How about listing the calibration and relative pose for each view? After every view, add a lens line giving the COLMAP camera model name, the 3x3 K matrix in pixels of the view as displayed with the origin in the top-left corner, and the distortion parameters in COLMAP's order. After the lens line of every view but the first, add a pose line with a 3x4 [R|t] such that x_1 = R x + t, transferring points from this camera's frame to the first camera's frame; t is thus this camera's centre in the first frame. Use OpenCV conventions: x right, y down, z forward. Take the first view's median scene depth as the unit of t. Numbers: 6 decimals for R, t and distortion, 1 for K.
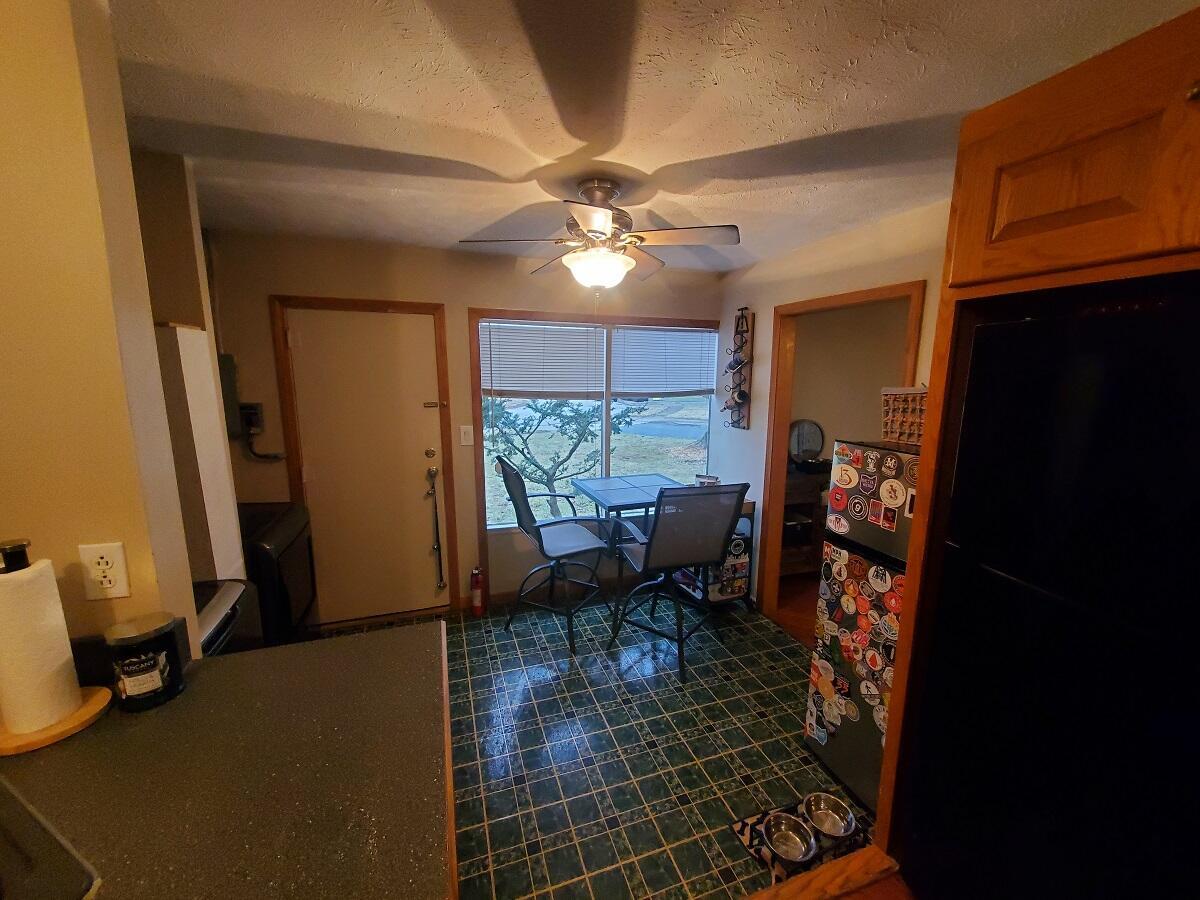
lens RADIAL K [[477.6, 0, 602.9], [0, 477.6, 458.2], [0, 0, 1]] dist [-0.000290, -0.000347]
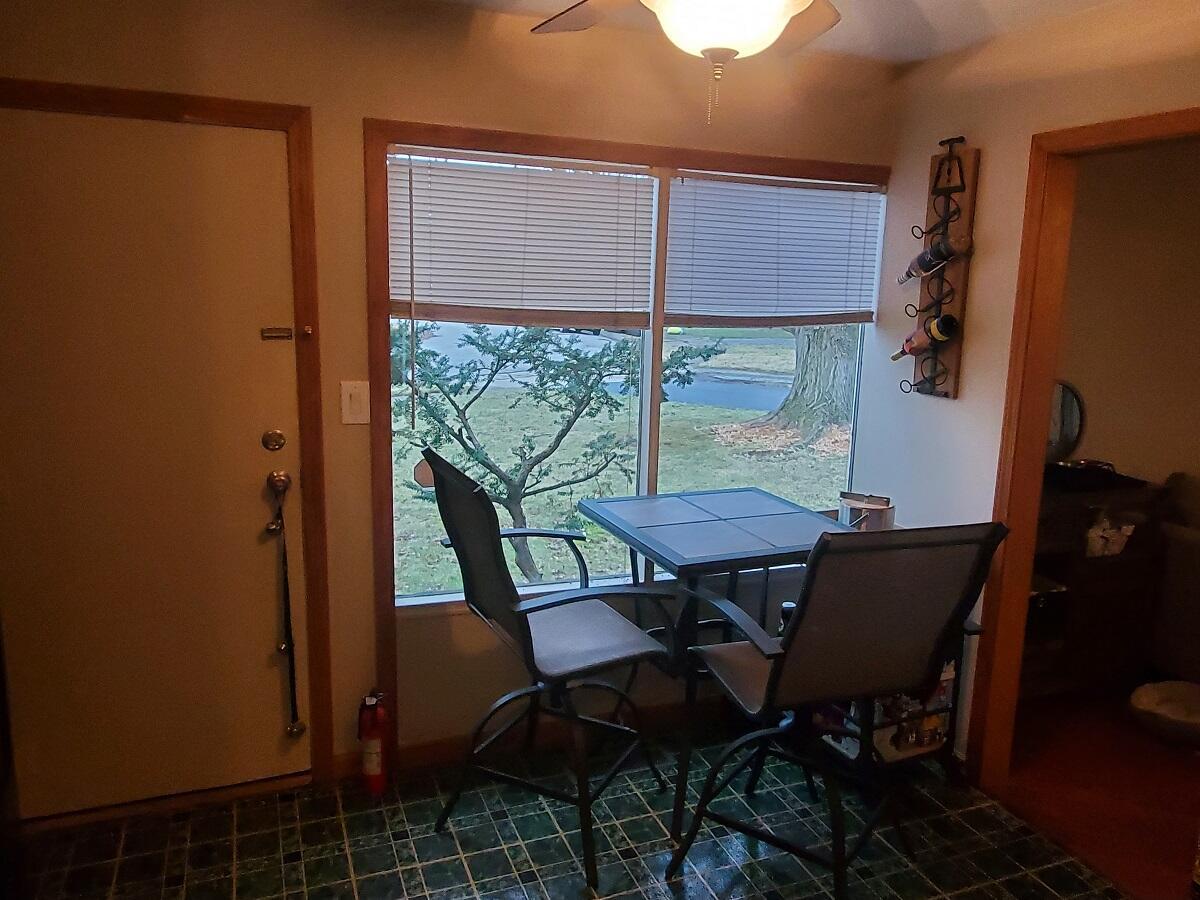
lens RADIAL K [[883.8, 0, 600.0], [0, 883.8, 450.0], [0, 0, 1]] dist [0.000568, -0.002100]
pose [[0.998888, 0.012538, 0.045455, -0.086770], [-0.013082, 0.999846, 0.011705, -0.014842], [-0.045301, -0.012287, 0.998898, 0.144251]]
